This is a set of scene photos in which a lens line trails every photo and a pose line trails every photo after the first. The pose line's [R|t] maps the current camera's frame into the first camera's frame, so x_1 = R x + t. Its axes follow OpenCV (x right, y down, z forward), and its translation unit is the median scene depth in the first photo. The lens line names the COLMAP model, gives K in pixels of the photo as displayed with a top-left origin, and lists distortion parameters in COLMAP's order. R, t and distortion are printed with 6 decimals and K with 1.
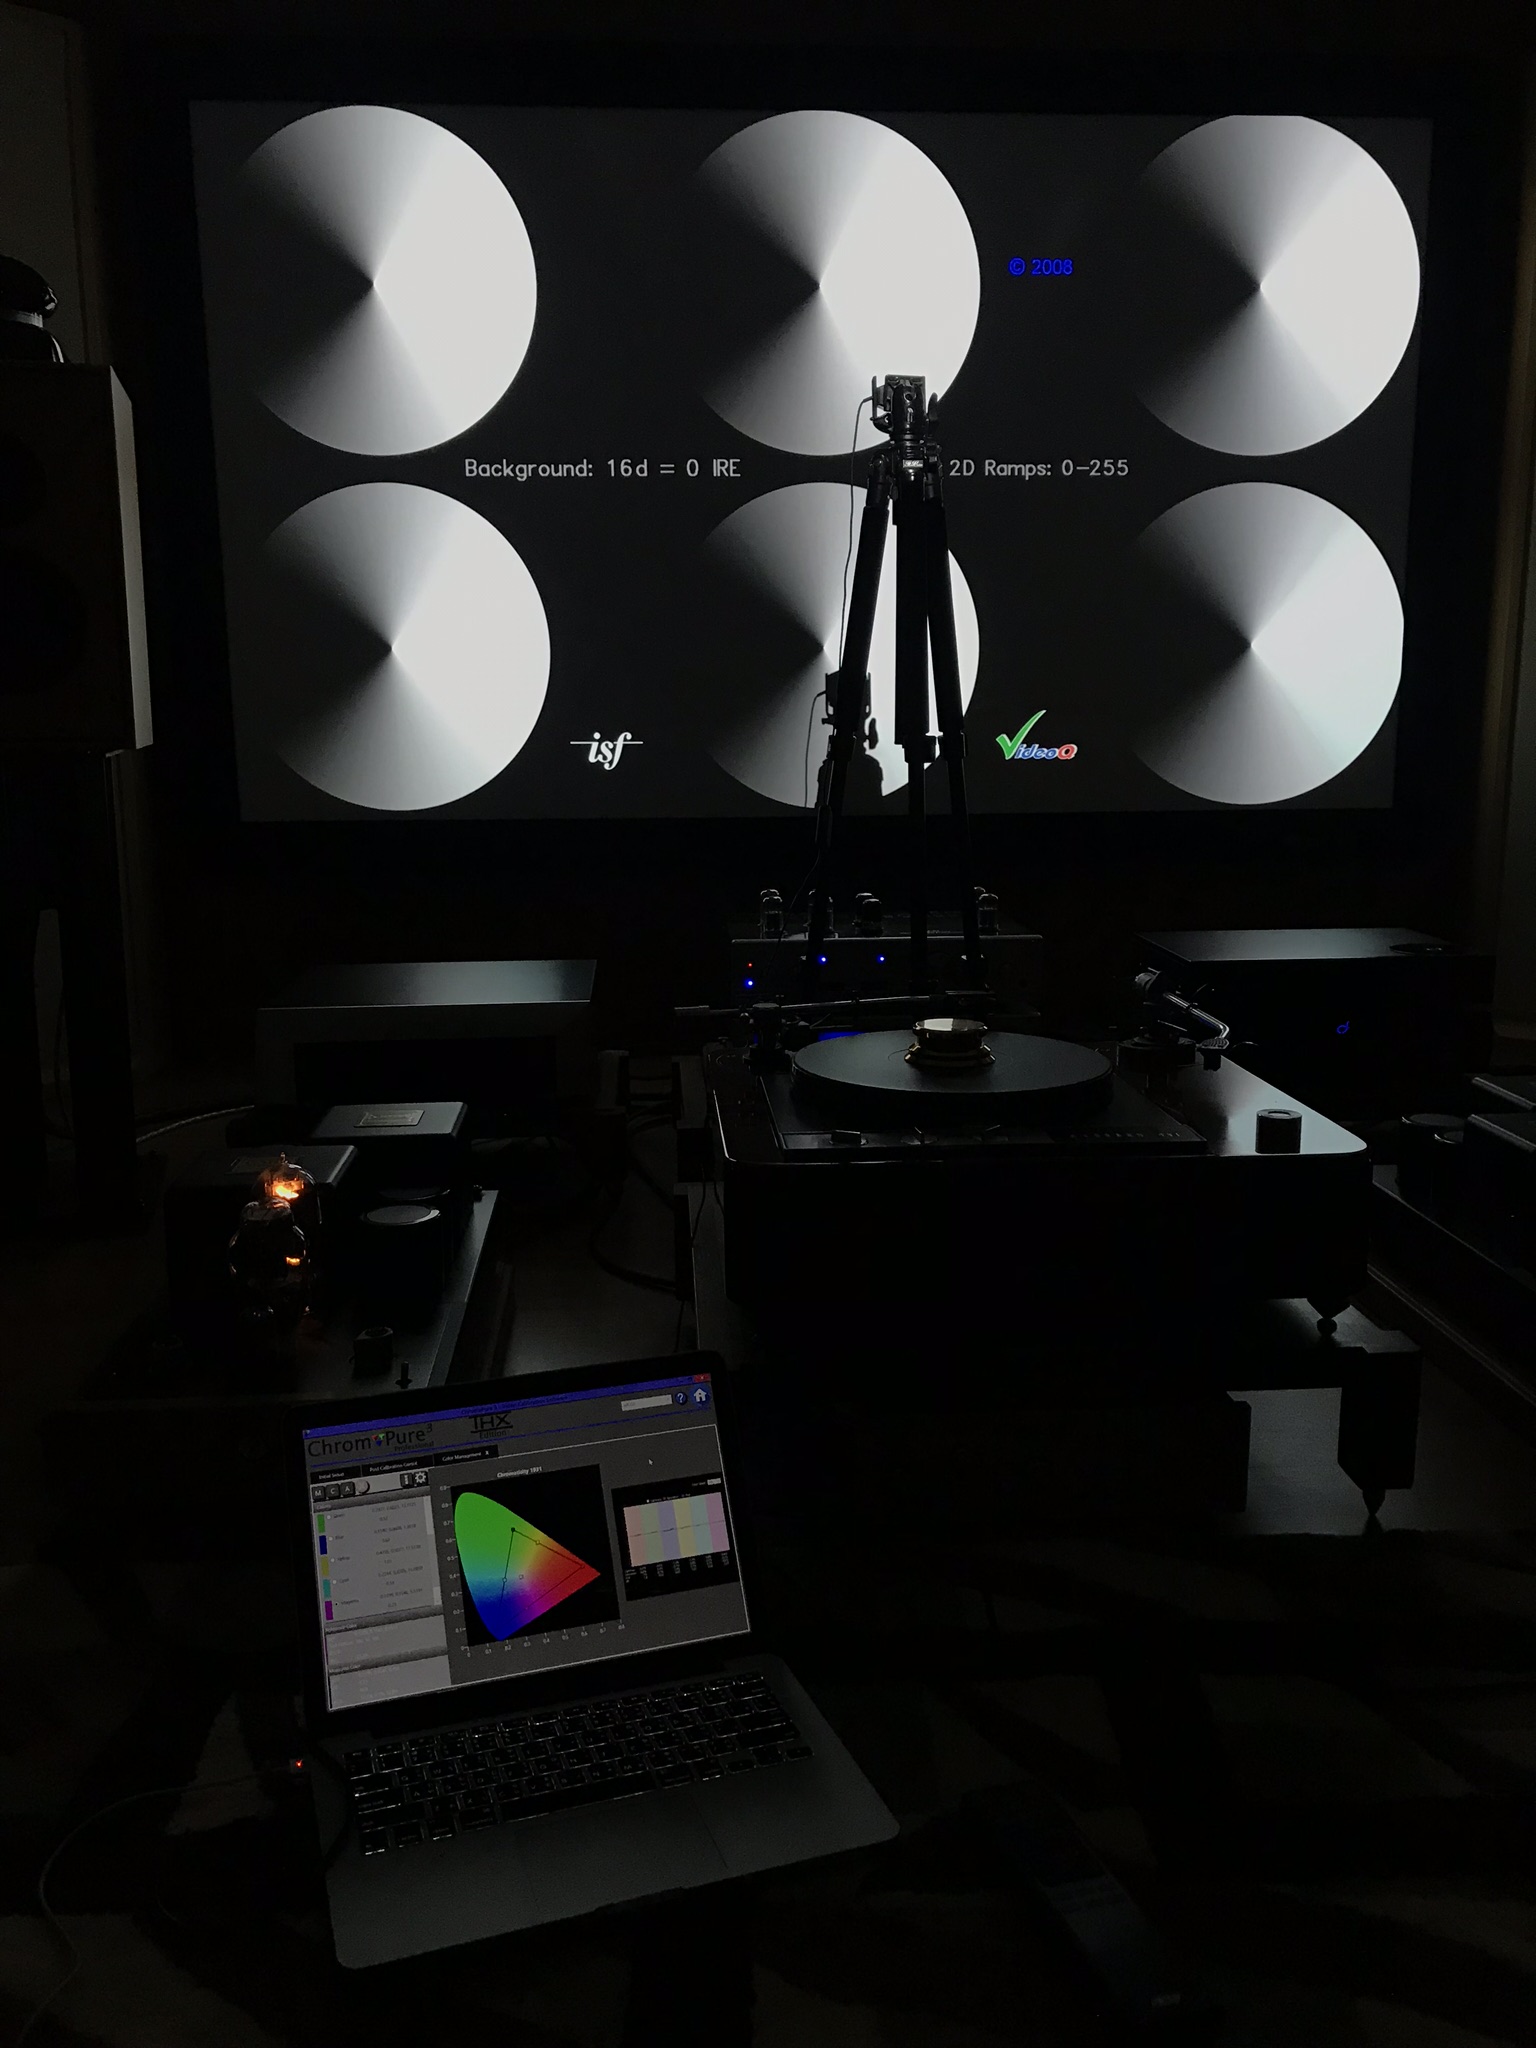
lens RADIAL K [[1671.8, 0, 768.0], [0, 1671.8, 1024.0], [0, 0, 1]] dist [-0.000243, 0.003152]
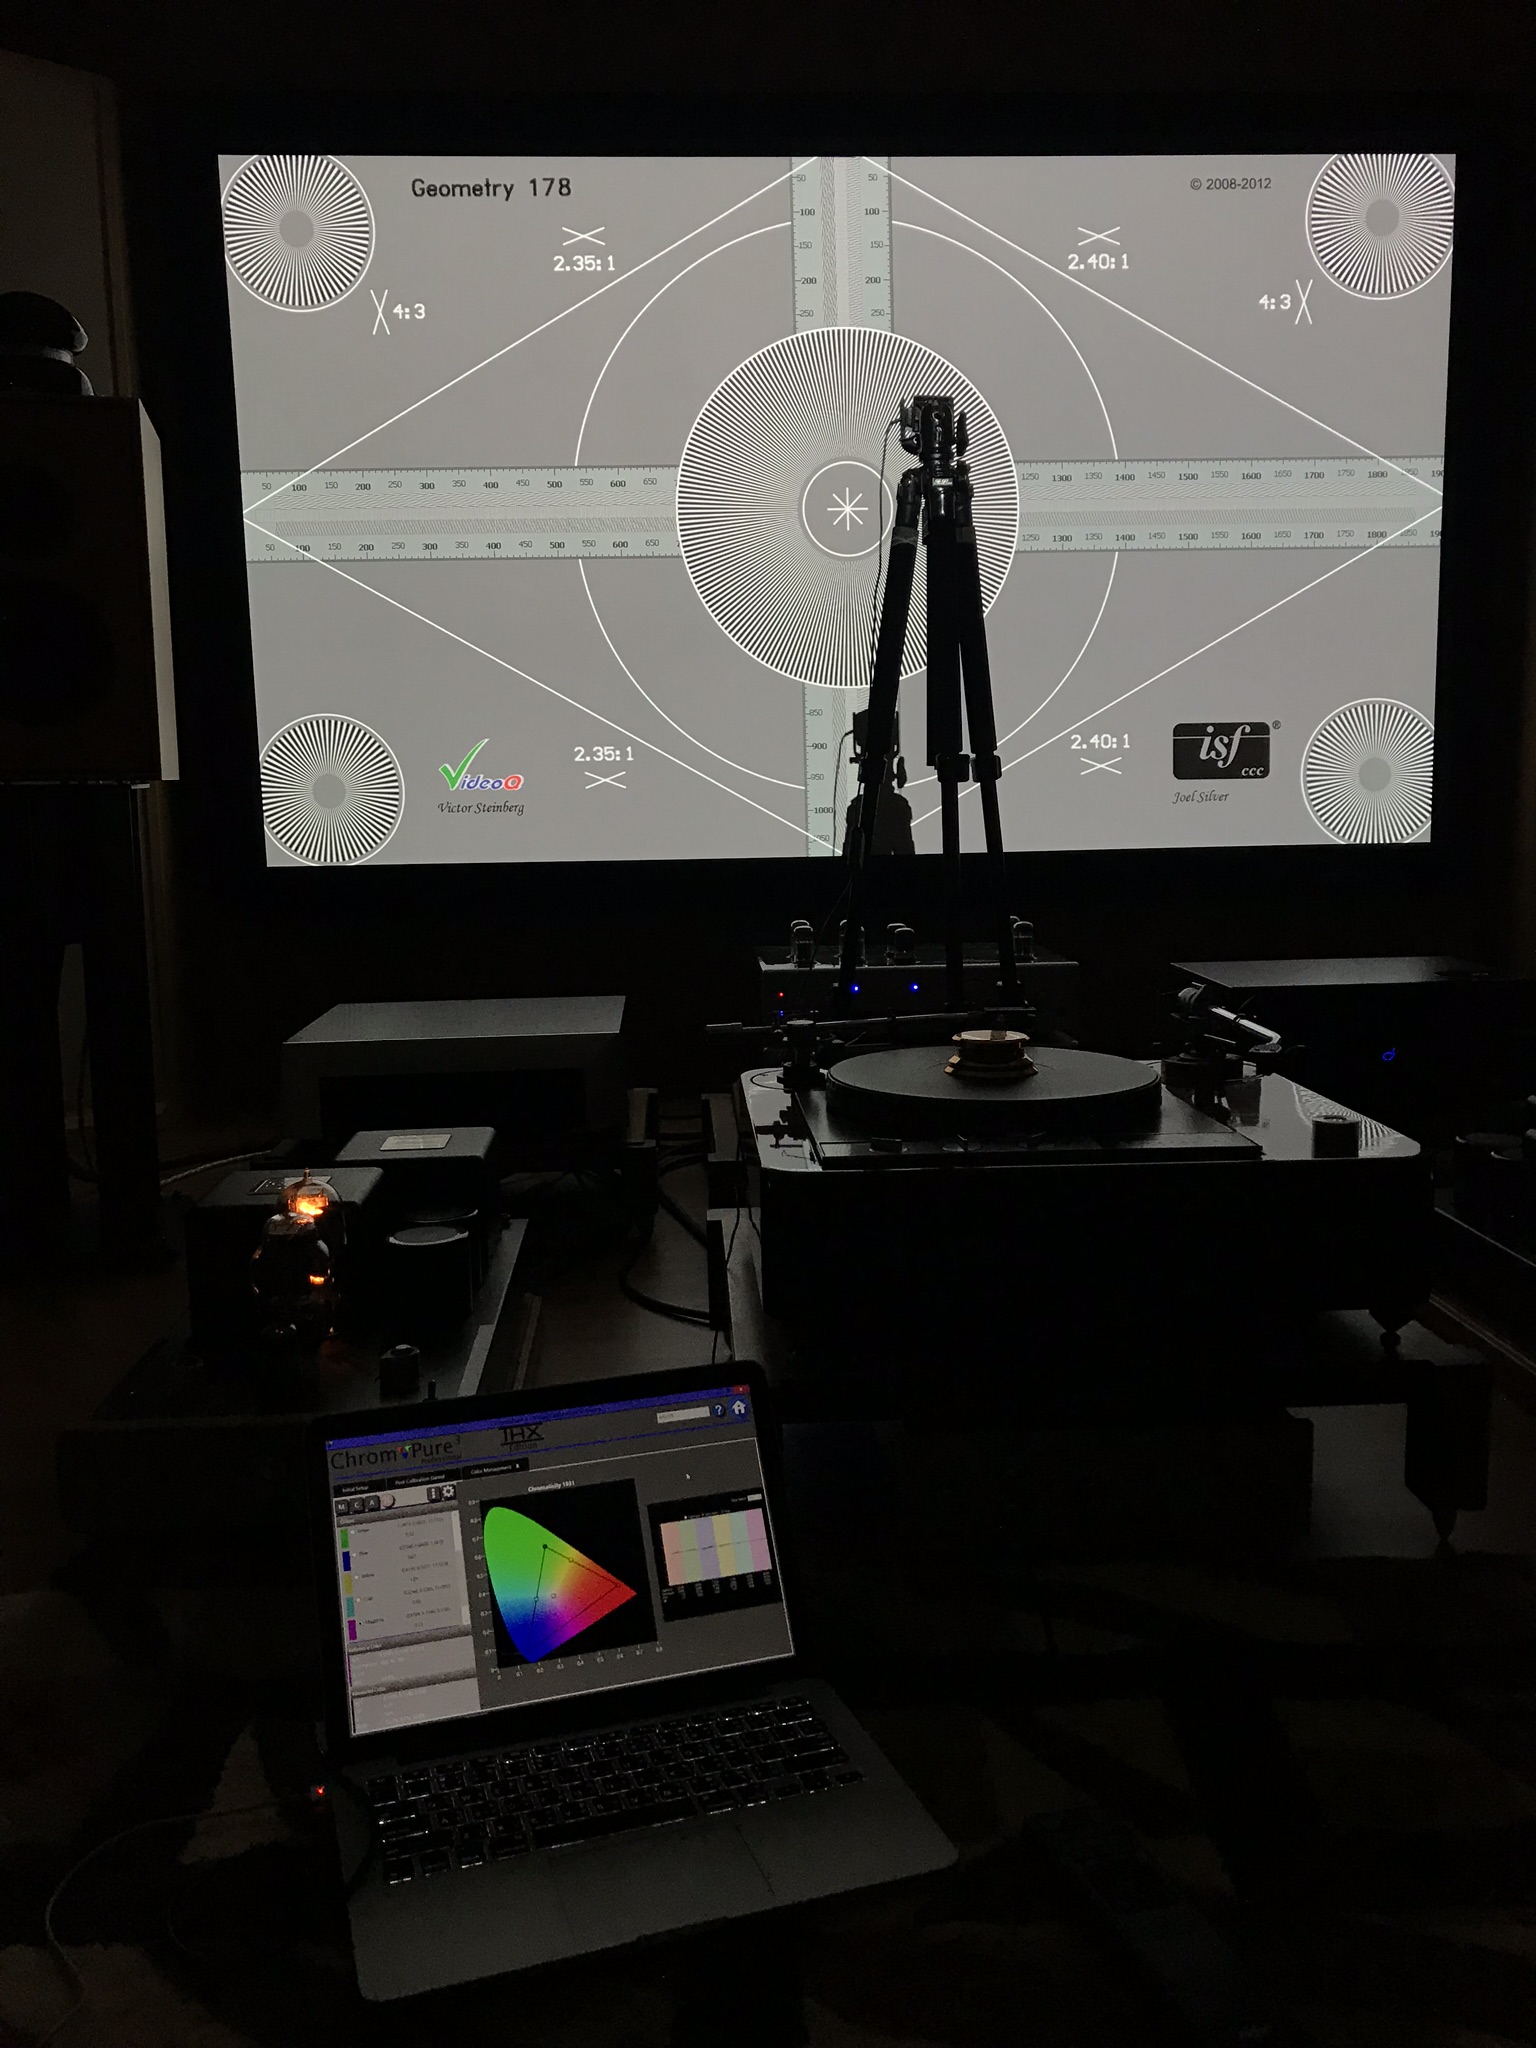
lens RADIAL K [[1671.8, 0, 768.0], [0, 1671.8, 1024.0], [0, 0, 1]] dist [-0.000243, 0.003152]
pose [[0.999855, -0.008769, -0.014622, -0.008403], [0.008137, 0.999051, -0.042788, 0.045164], [0.014983, 0.042663, 0.998977, 0.034842]]
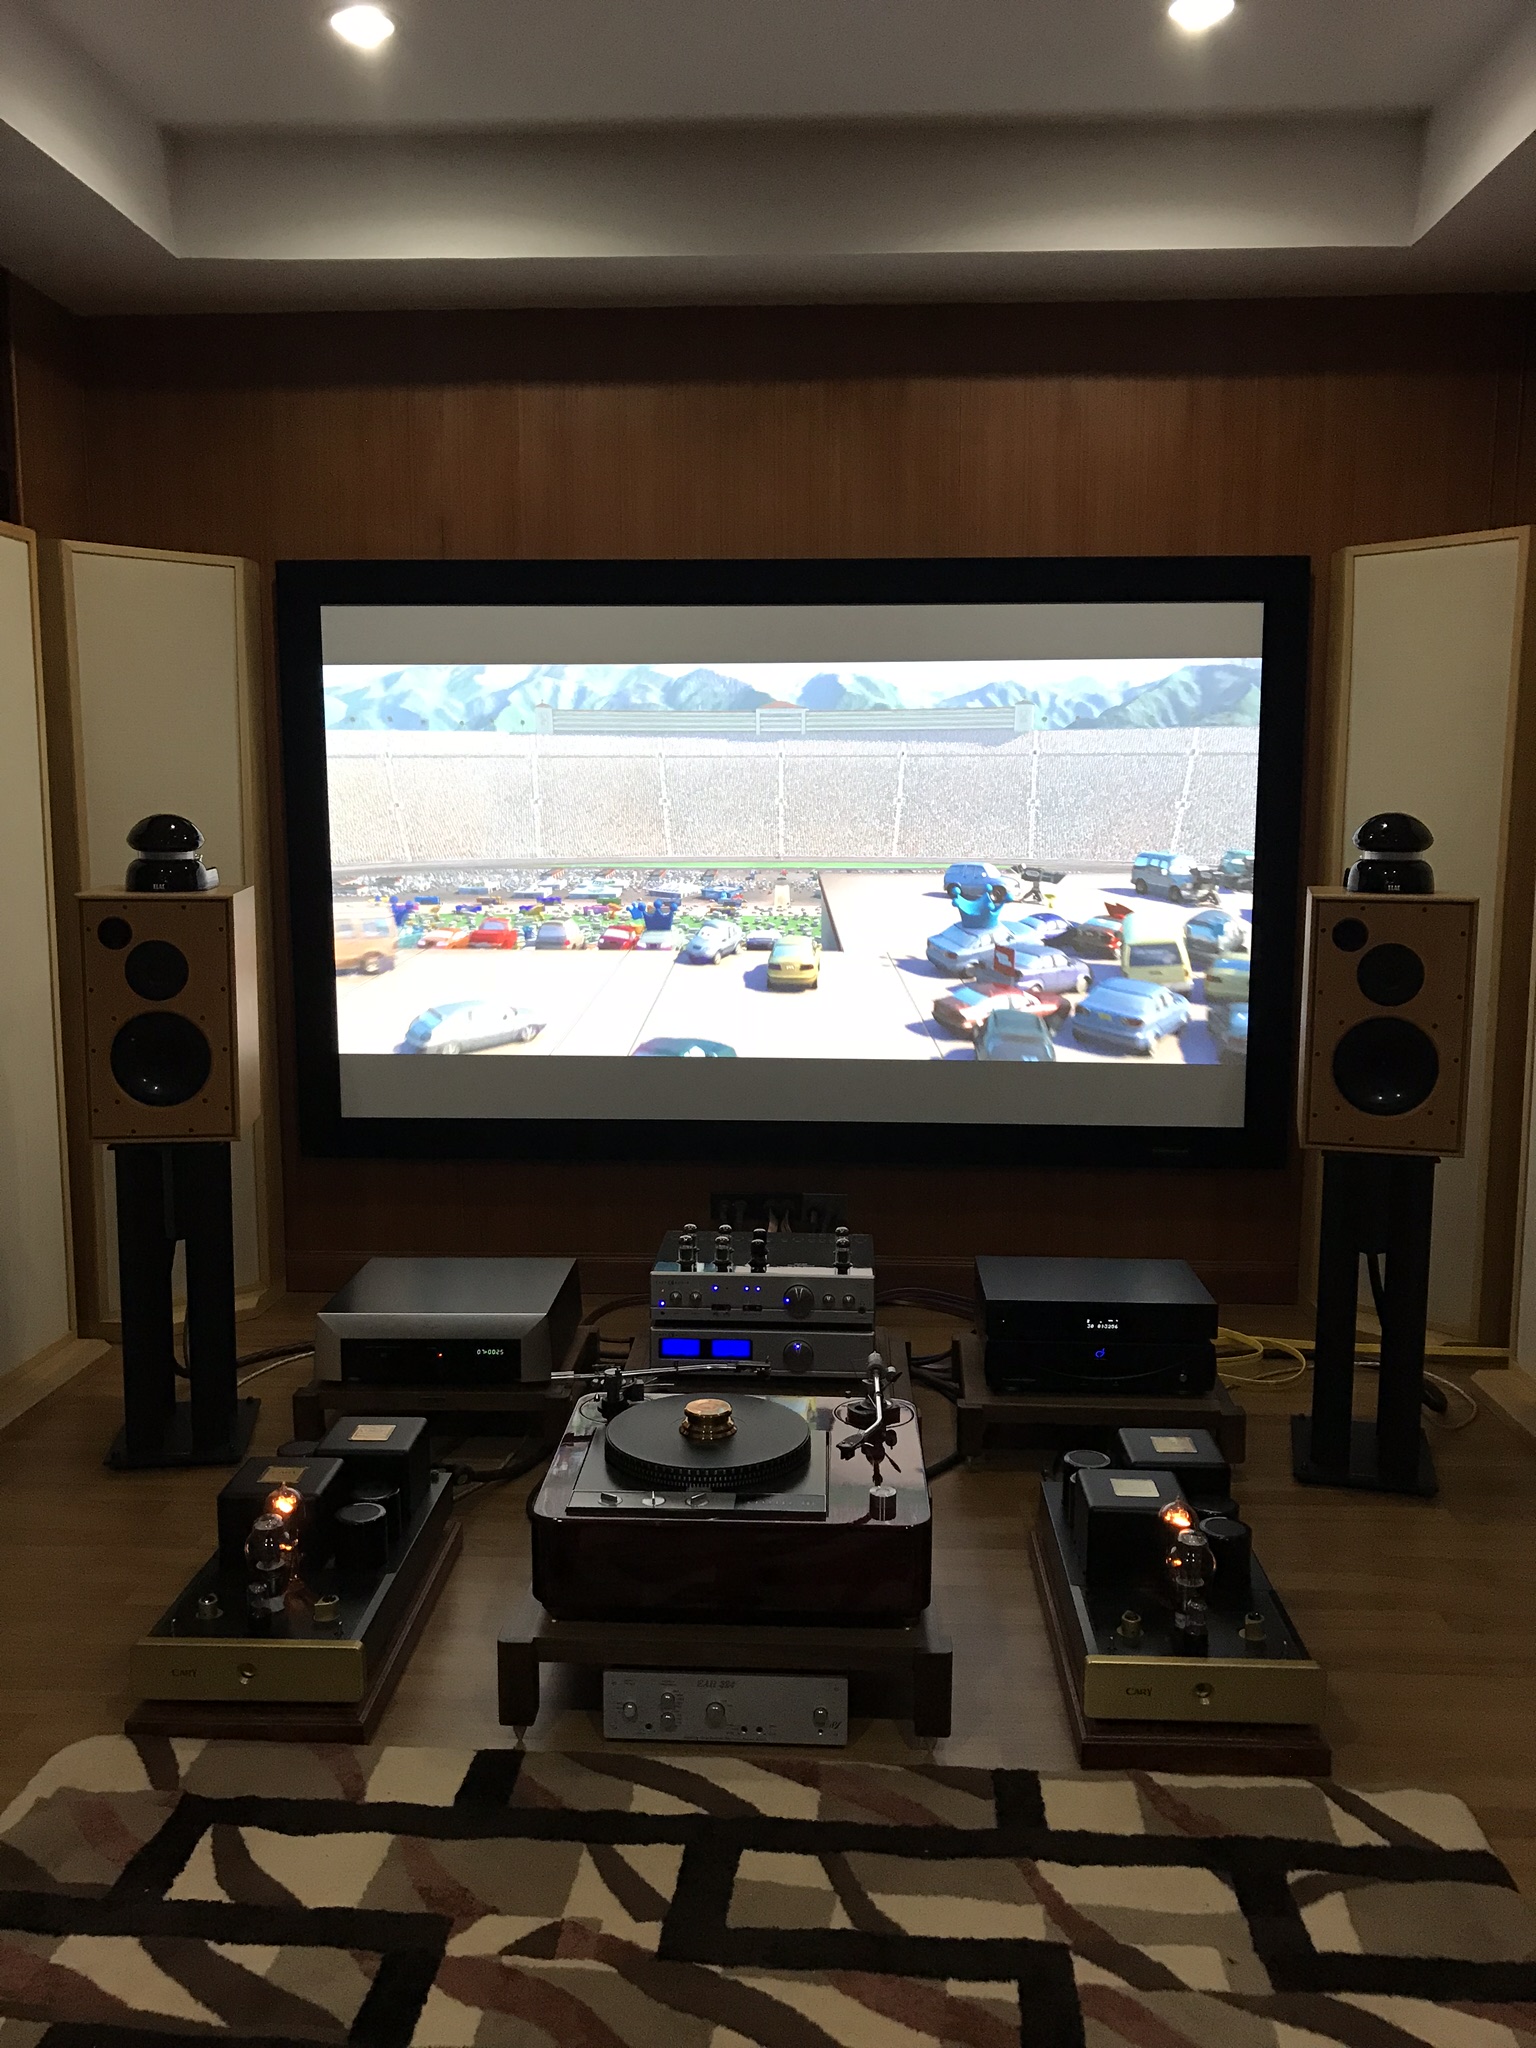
lens RADIAL K [[1671.8, 0, 768.0], [0, 1671.8, 1024.0], [0, 0, 1]] dist [-0.000243, 0.003152]
pose [[0.995083, 0.026101, -0.095546, 0.404821], [-0.031175, 0.998160, -0.052007, -0.370302], [0.094013, 0.054730, 0.994065, -0.762442]]
